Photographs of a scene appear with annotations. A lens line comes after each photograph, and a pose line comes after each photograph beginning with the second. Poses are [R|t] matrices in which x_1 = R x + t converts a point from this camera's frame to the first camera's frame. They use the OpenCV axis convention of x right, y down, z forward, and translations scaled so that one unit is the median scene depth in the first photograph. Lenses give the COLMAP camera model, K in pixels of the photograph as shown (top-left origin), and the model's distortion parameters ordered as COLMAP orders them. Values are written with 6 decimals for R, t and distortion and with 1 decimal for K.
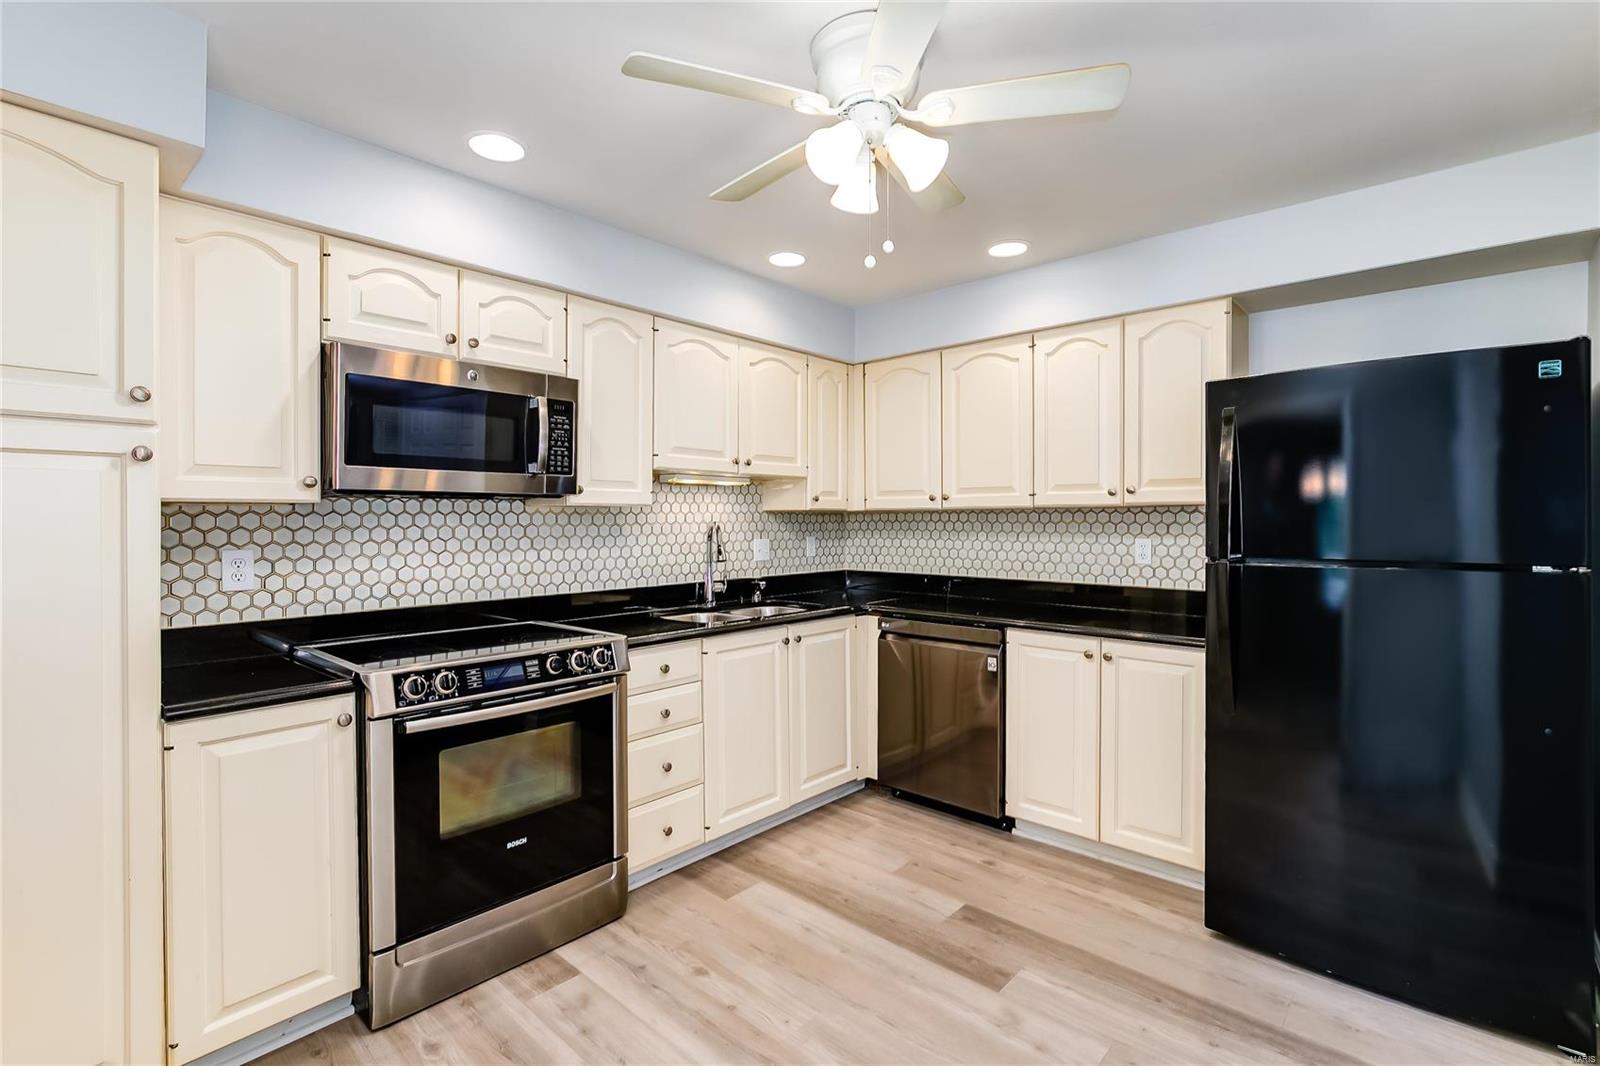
lens RADIAL K [[742.2, 0, 801.5], [0, 742.2, 525.3], [0, 0, 1]] dist [-0.000681, 0.000150]
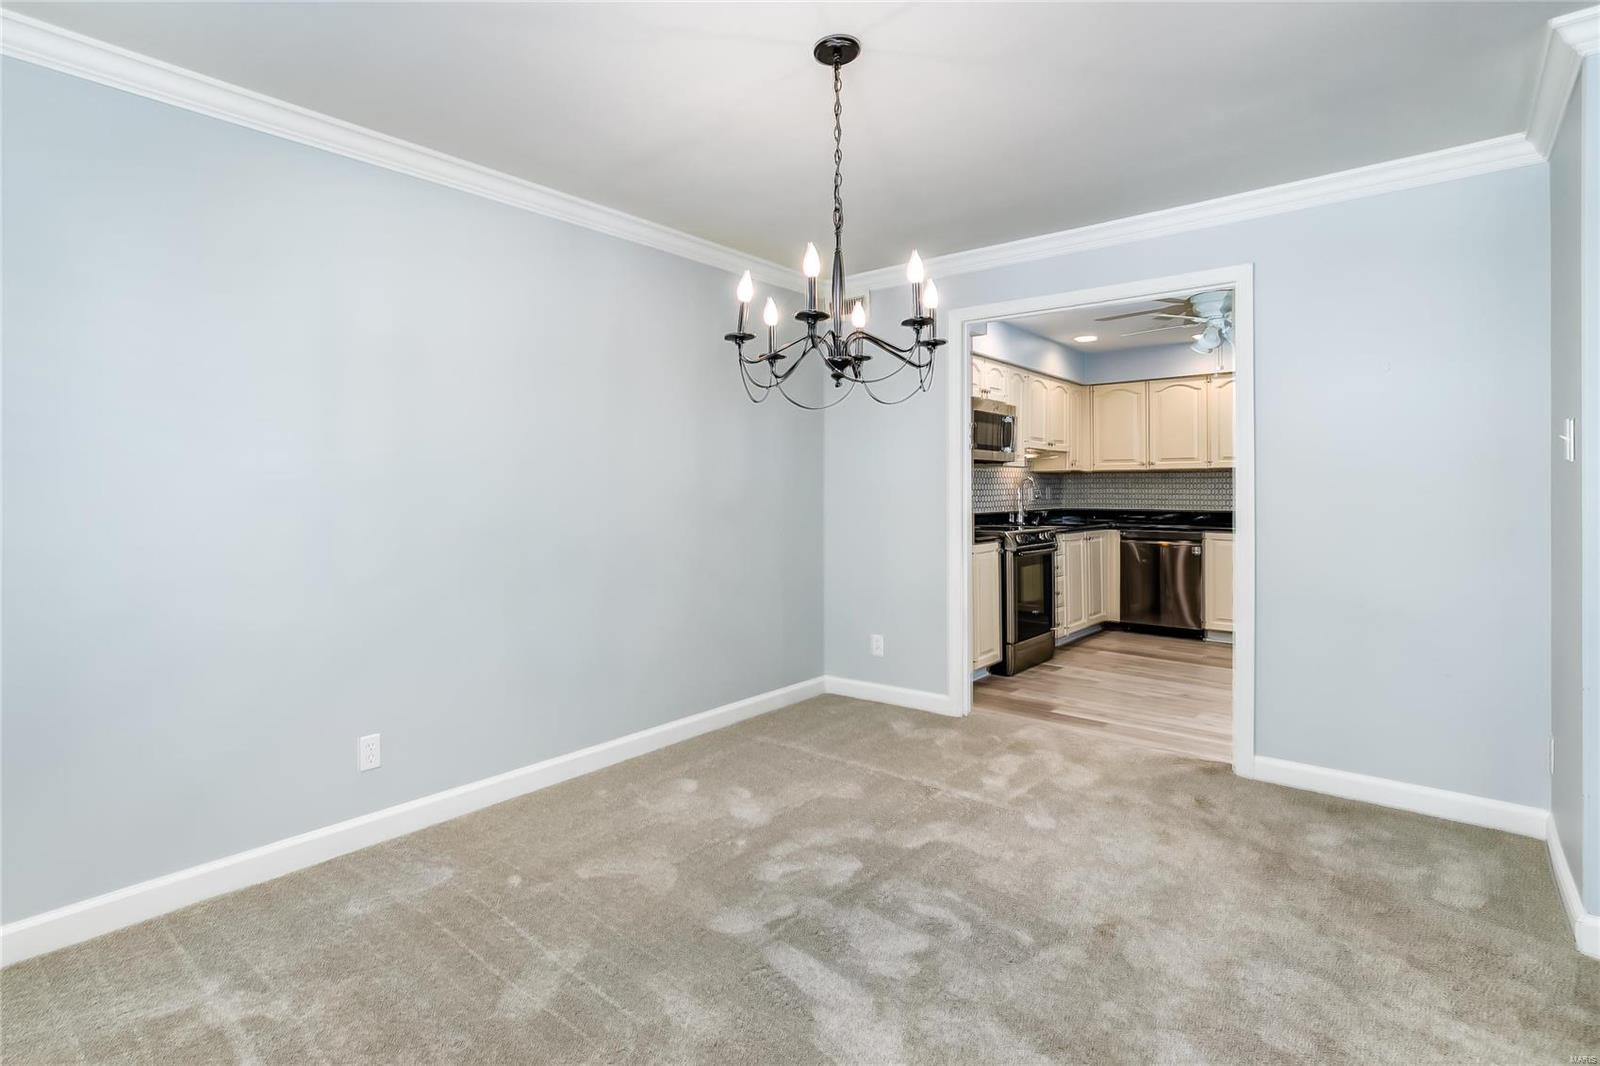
lens RADIAL K [[779.8, 0, 747.2], [0, 779.8, 487.9], [0, 0, 1]] dist [-0.000018, 0.000035]
pose [[0.999977, 0.000341, 0.006753, -1.009435], [-0.000272, 0.999948, -0.010187, 0.051571], [-0.006756, 0.010185, 0.999925, -1.109183]]
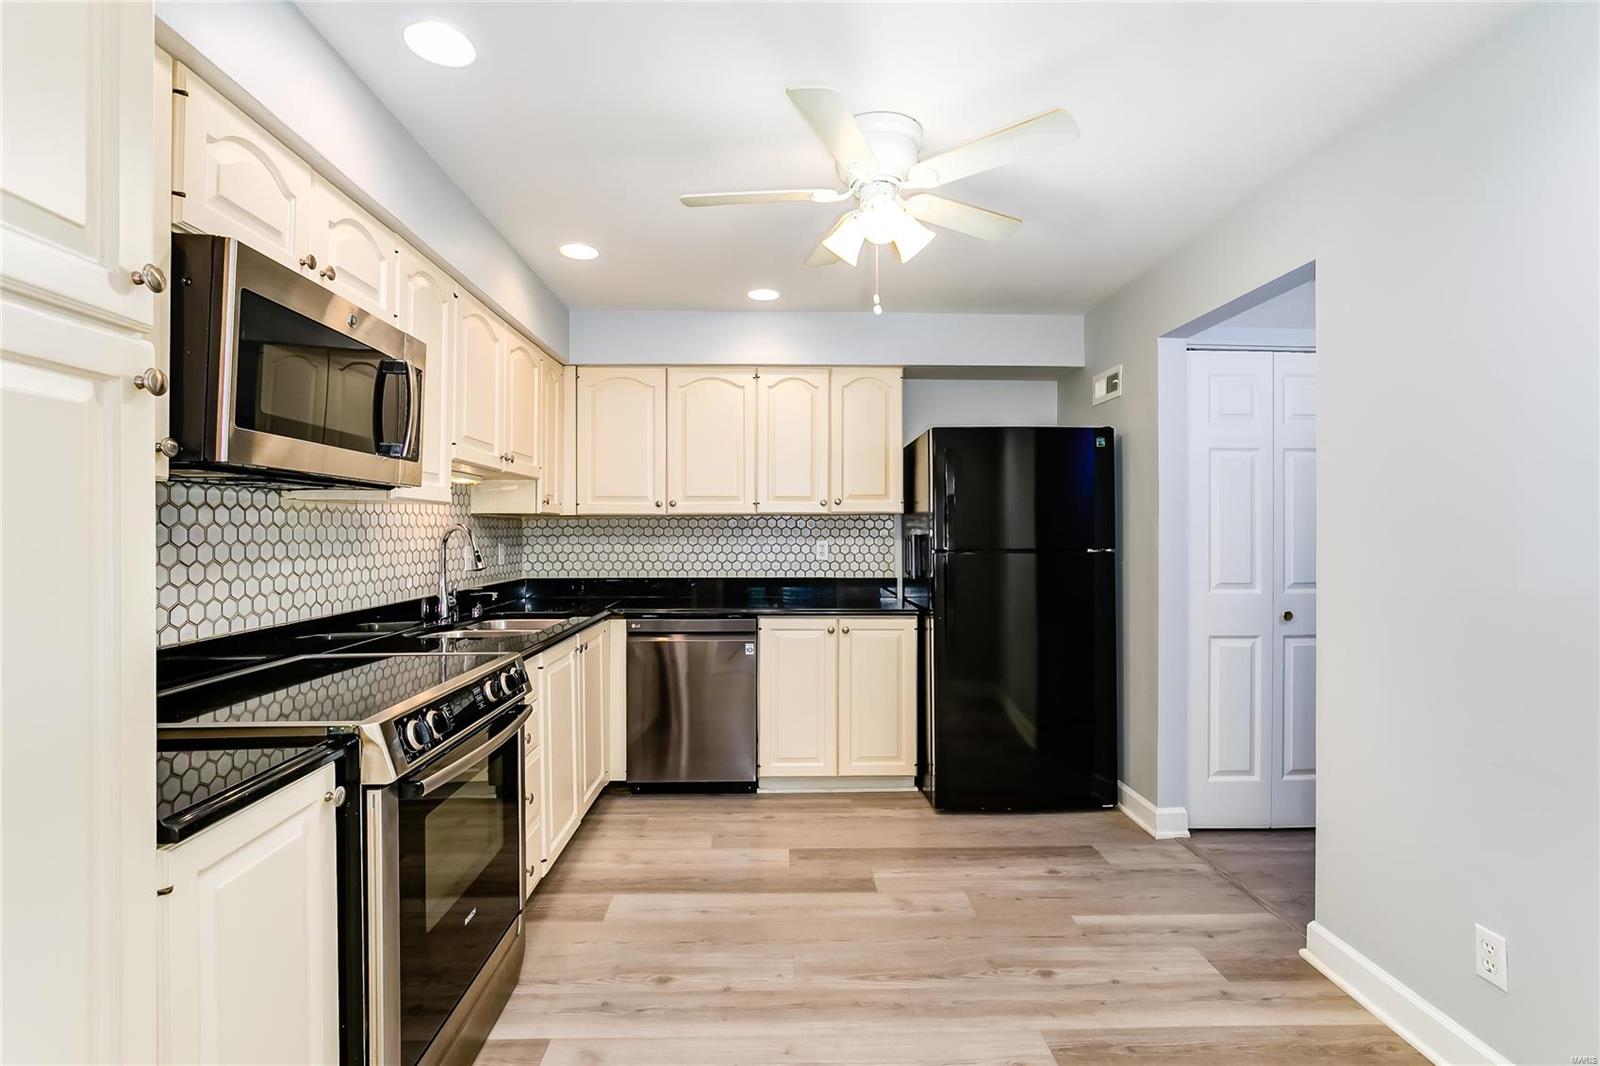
lens RADIAL K [[734.2, 0, 800.0], [0, 734.2, 533.0], [0, 0, 1]] dist [0.000431, 0.000071]
pose [[0.717101, -0.000020, 0.696969, -0.530264], [0.005109, 0.999973, -0.005228, 0.014074], [-0.696950, 0.007310, 0.717082, 0.137131]]
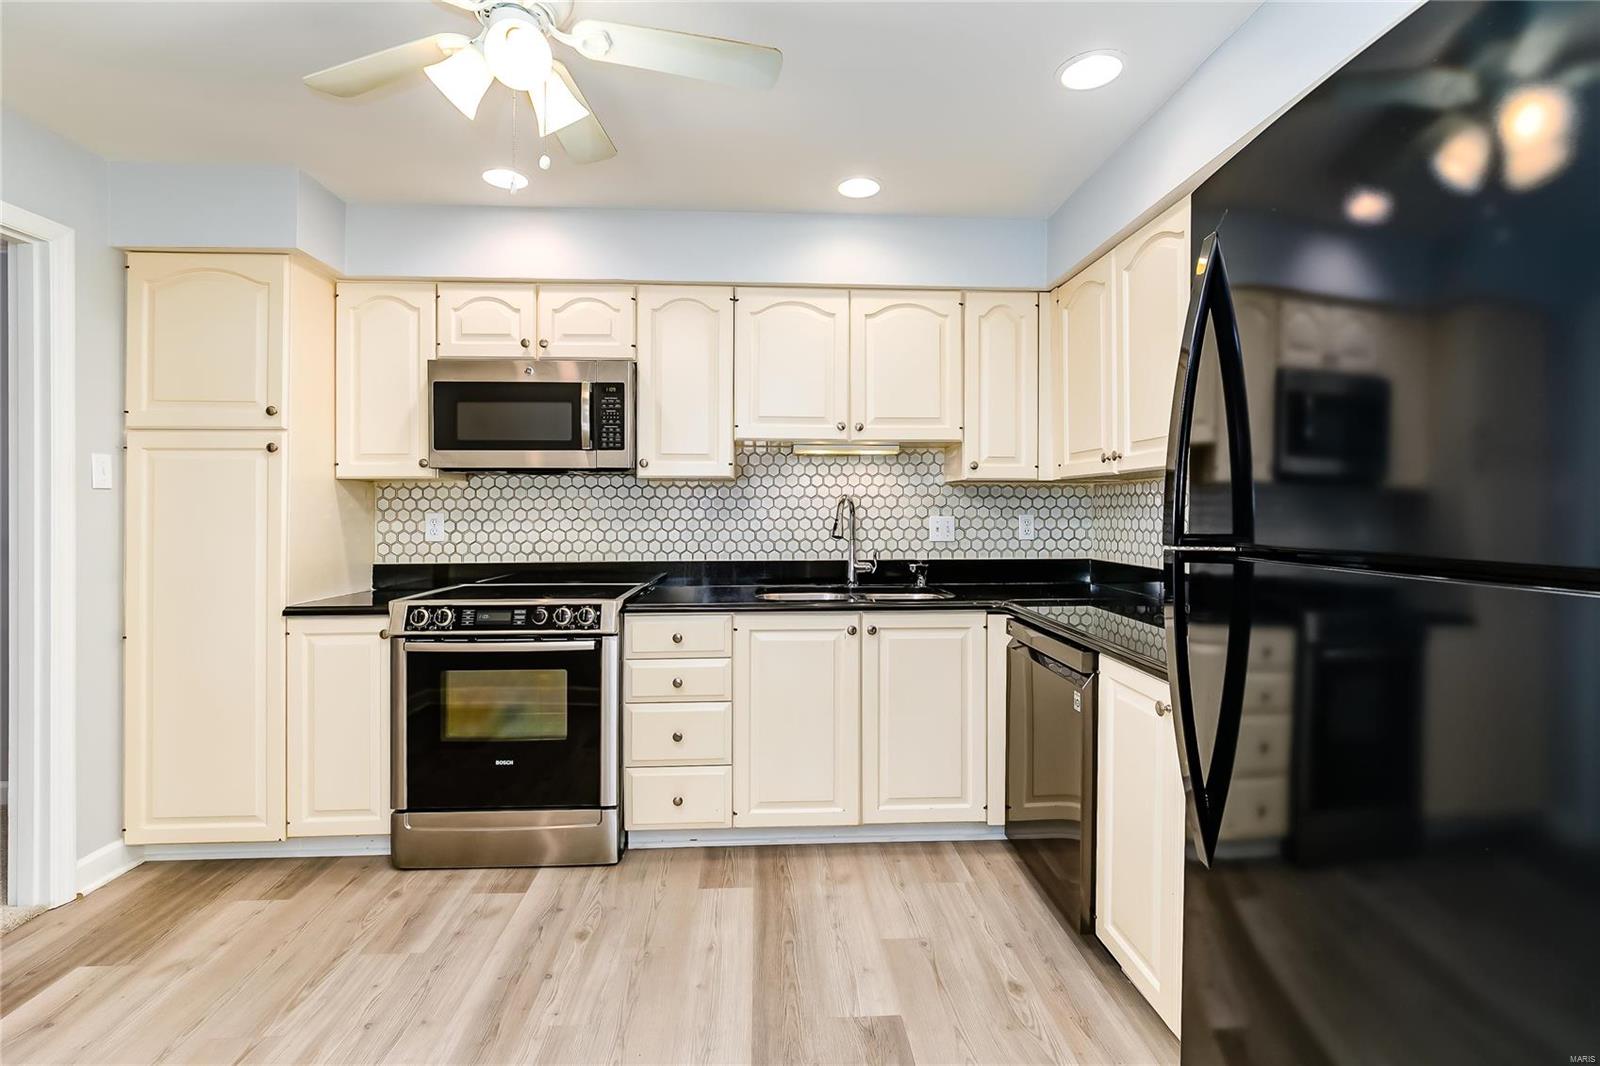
lens RADIAL K [[743.8, 0, 799.9], [0, 743.8, 508.9], [0, 0, 1]] dist [-0.002025, -0.000232]
pose [[0.706369, 0.003029, -0.707838, 0.608756], [-0.006702, 0.999975, -0.002409, 0.018989], [0.707813, 0.006446, 0.706371, 0.384725]]
